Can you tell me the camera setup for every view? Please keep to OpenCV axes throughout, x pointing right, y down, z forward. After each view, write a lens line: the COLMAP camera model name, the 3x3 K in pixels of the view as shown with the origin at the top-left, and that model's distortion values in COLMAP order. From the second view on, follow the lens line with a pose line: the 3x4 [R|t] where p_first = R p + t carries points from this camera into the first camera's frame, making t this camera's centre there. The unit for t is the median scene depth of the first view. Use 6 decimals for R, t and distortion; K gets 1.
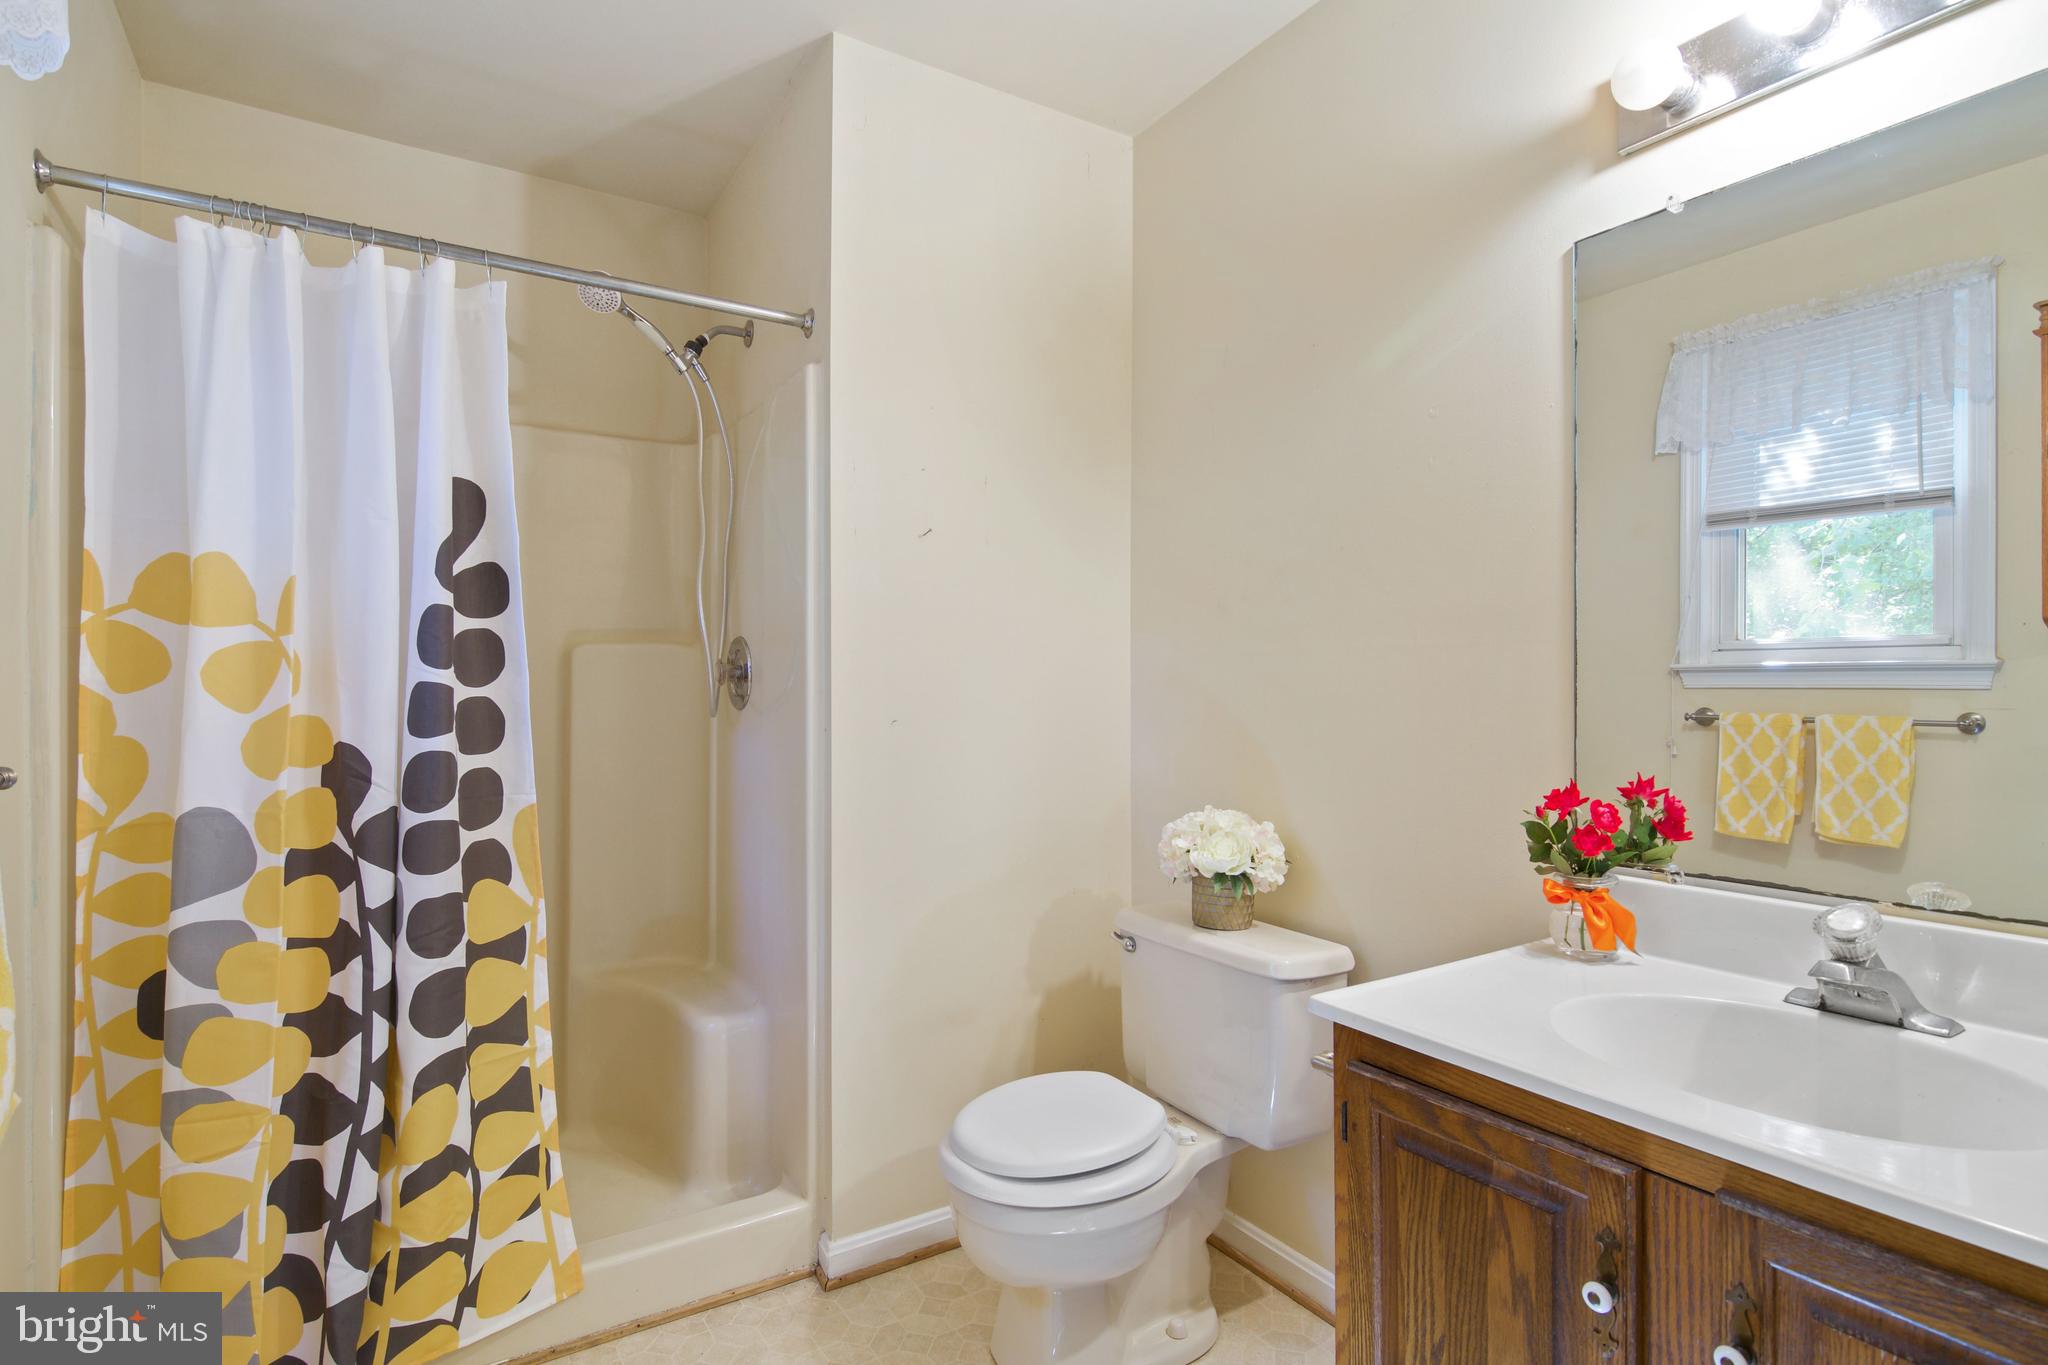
lens RADIAL K [[1011.7, 0, 1024.0], [0, 1011.7, 682.5], [0, 0, 1]] dist [0.001311, -0.006441]
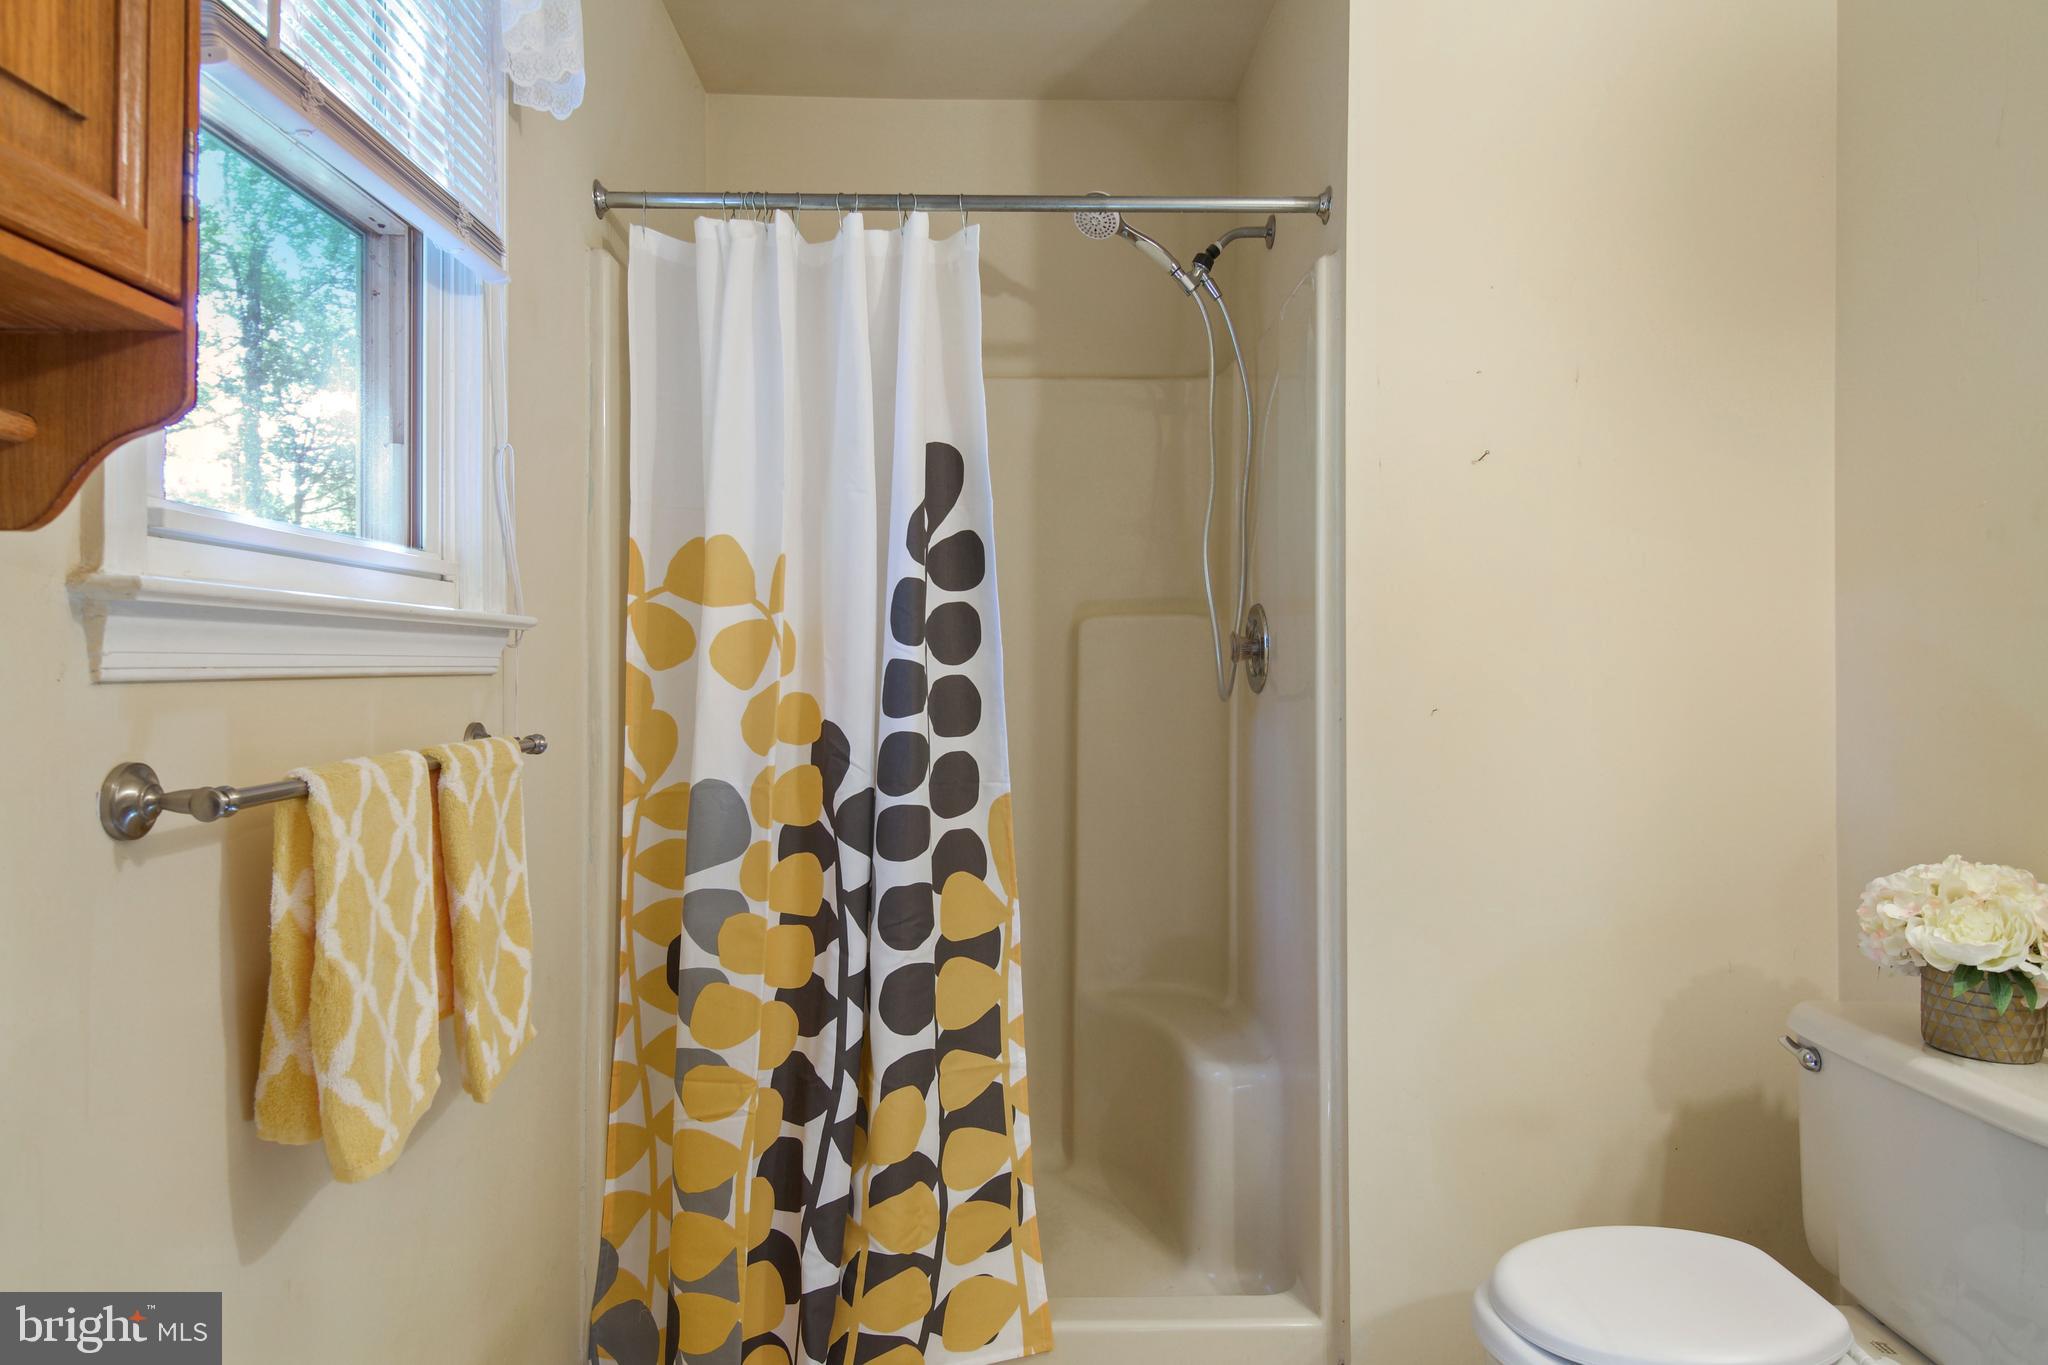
lens RADIAL K [[1253.0, 0, 1018.3], [0, 1253.0, 653.6], [0, 0, 1]] dist [0.026142, -0.012296]
pose [[0.856065, -0.005270, -0.516842, 0.119912], [0.001618, 0.999970, -0.007516, 0.003304], [0.516866, 0.005598, 0.856048, 0.045888]]
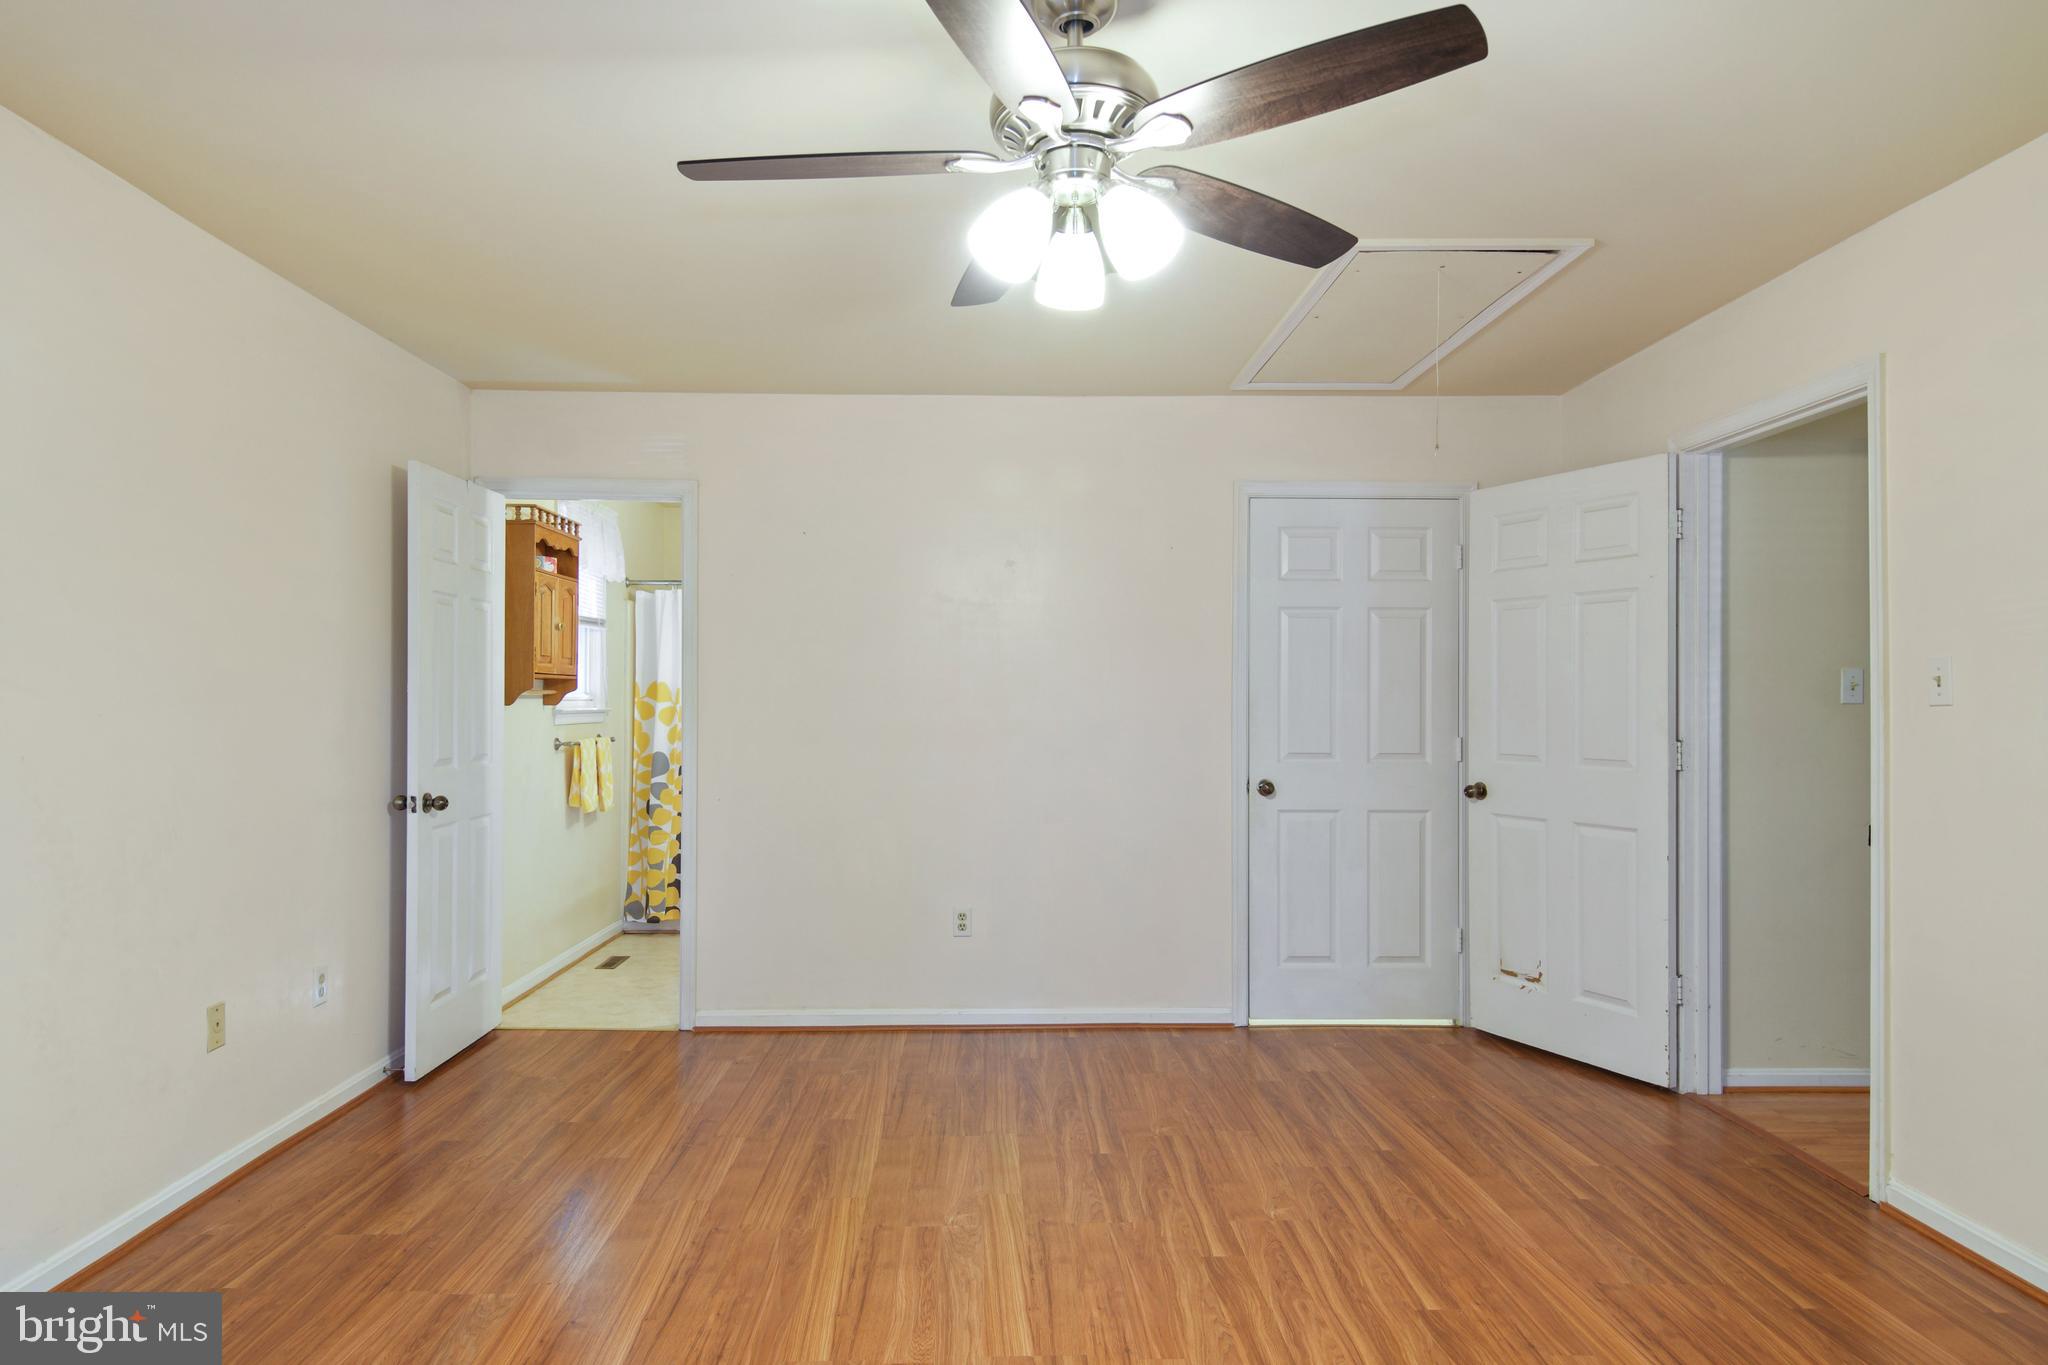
lens RADIAL K [[1253.0, 0, 1018.3], [0, 1253.0, 653.6], [0, 0, 1]] dist [0.026142, -0.012296]
pose [[0.853219, -0.025769, -0.520916, 2.448111], [0.008302, 0.999323, -0.035837, -0.053469], [0.521487, 0.026252, 0.852855, -2.022129]]
